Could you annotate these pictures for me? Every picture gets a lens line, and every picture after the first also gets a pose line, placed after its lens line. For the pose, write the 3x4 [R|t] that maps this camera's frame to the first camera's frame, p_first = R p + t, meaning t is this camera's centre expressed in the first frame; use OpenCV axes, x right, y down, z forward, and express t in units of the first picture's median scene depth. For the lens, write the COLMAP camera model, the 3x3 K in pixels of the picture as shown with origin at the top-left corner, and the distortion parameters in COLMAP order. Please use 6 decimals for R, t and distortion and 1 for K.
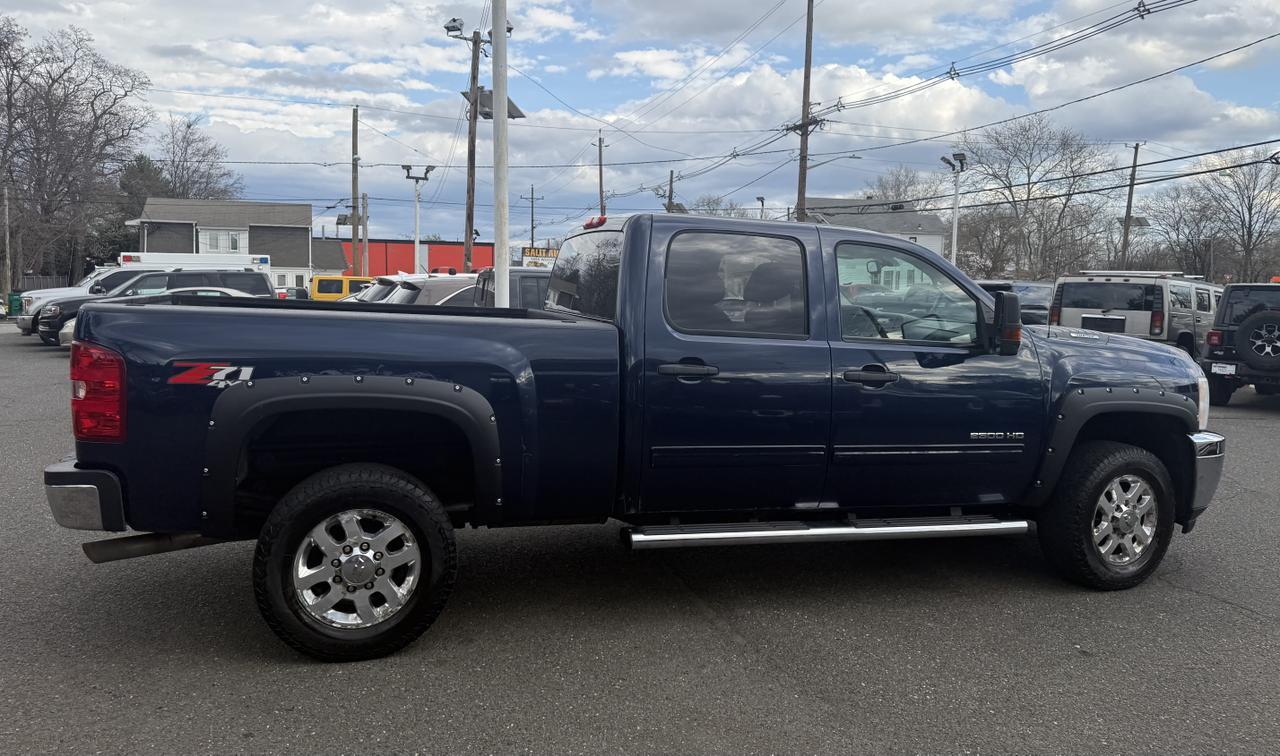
lens RADIAL K [[956.0, 0, 678.3], [0, 956.0, 391.3], [0, 0, 1]] dist [0.058351, -0.078841]
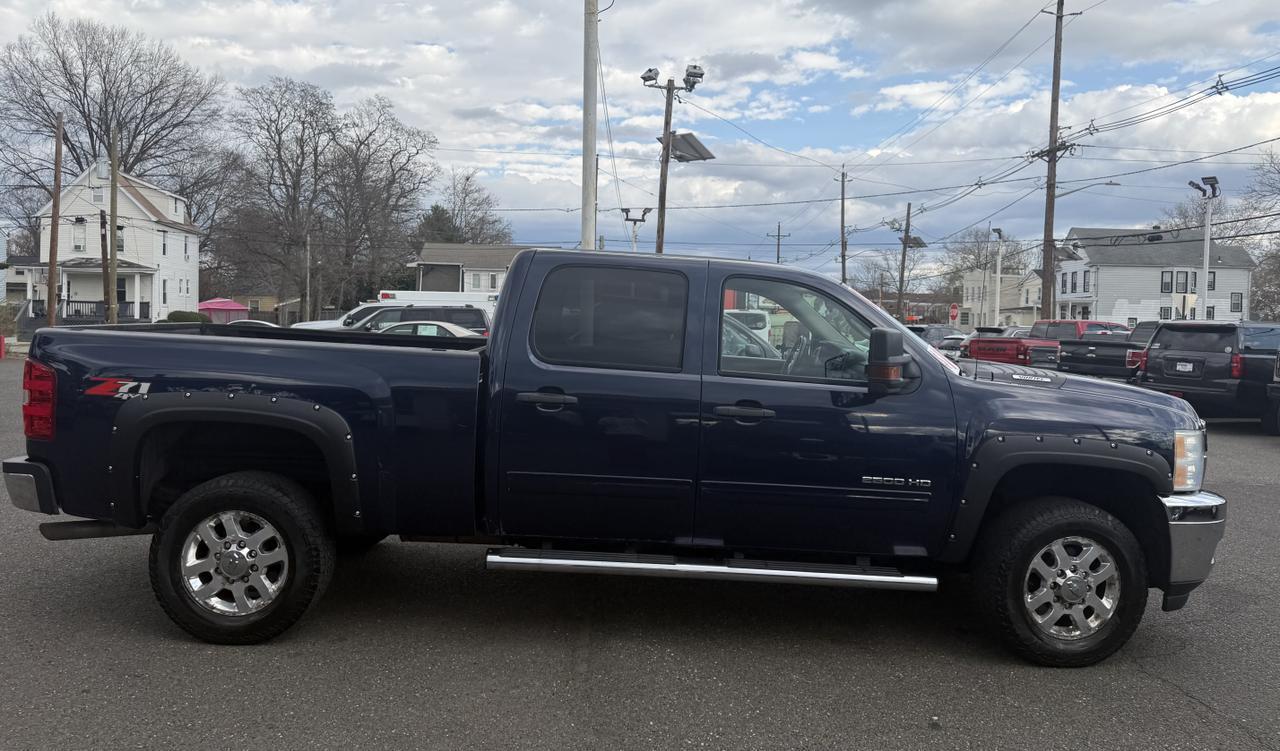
lens RADIAL K [[956.0, 0, 662.7], [0, 956.0, 392.5], [0, 0, 1]] dist [0.058351, -0.078841]
pose [[0.953812, 0.030017, -0.298902, 0.344265], [-0.041154, 0.998671, -0.031033, -0.001745], [0.297573, 0.041901, 0.953779, 0.040325]]
